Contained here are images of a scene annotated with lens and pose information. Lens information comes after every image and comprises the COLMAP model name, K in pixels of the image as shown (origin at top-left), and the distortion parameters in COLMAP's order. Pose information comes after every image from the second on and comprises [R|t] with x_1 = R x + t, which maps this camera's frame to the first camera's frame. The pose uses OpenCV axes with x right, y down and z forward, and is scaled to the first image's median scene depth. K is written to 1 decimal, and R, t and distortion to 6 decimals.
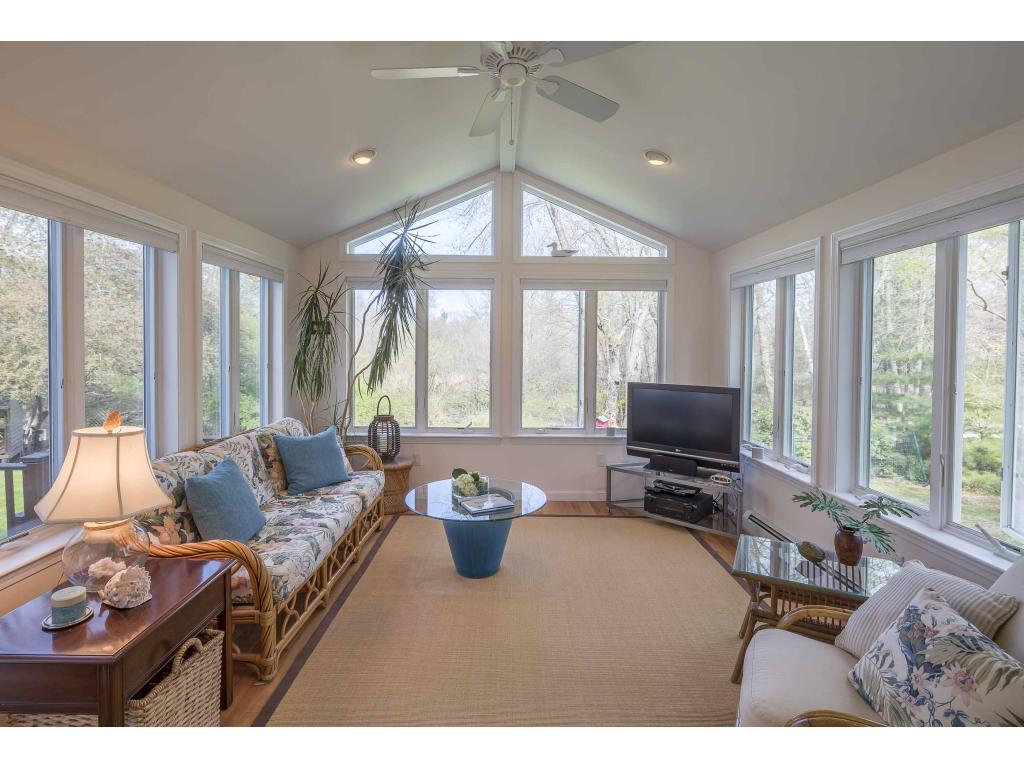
lens RADIAL K [[508.6, 0, 491.9], [0, 508.6, 351.6], [0, 0, 1]] dist [0.008570, -0.004739]
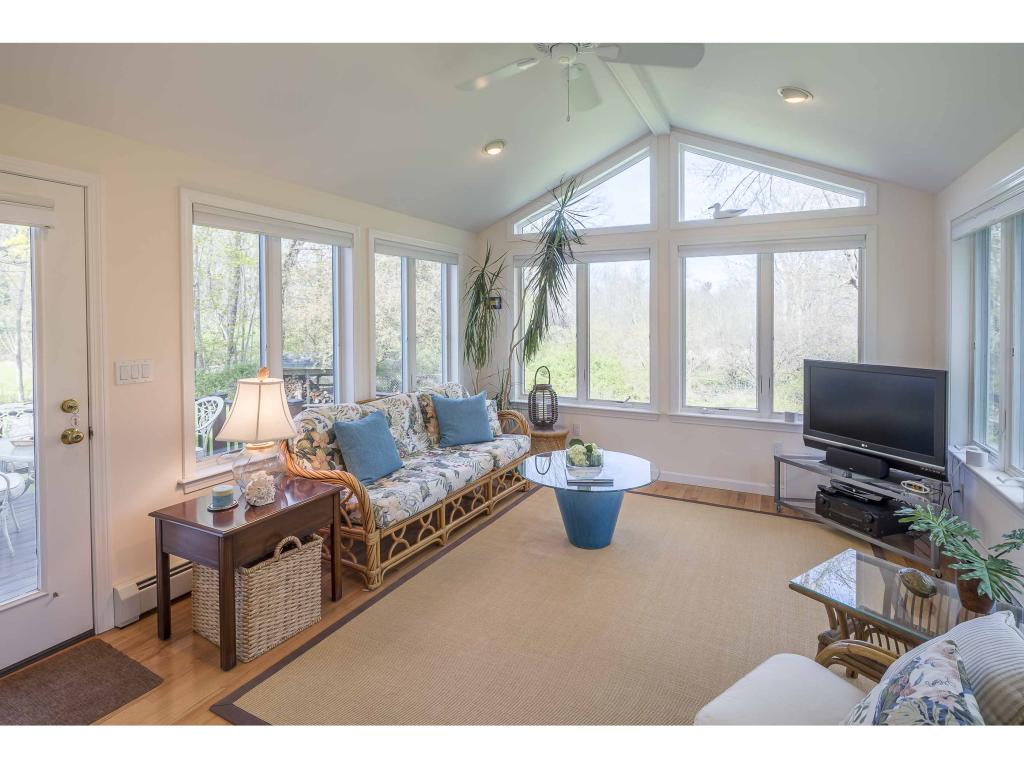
lens RADIAL K [[524.1, 0, 528.1], [0, 524.1, 320.2], [0, 0, 1]] dist [0.005272, -0.001096]
pose [[0.891831, -0.007892, -0.452300, 0.269387], [0.003728, 0.999942, -0.010096, 0.002474], [0.452353, 0.007318, 0.891809, 0.016870]]
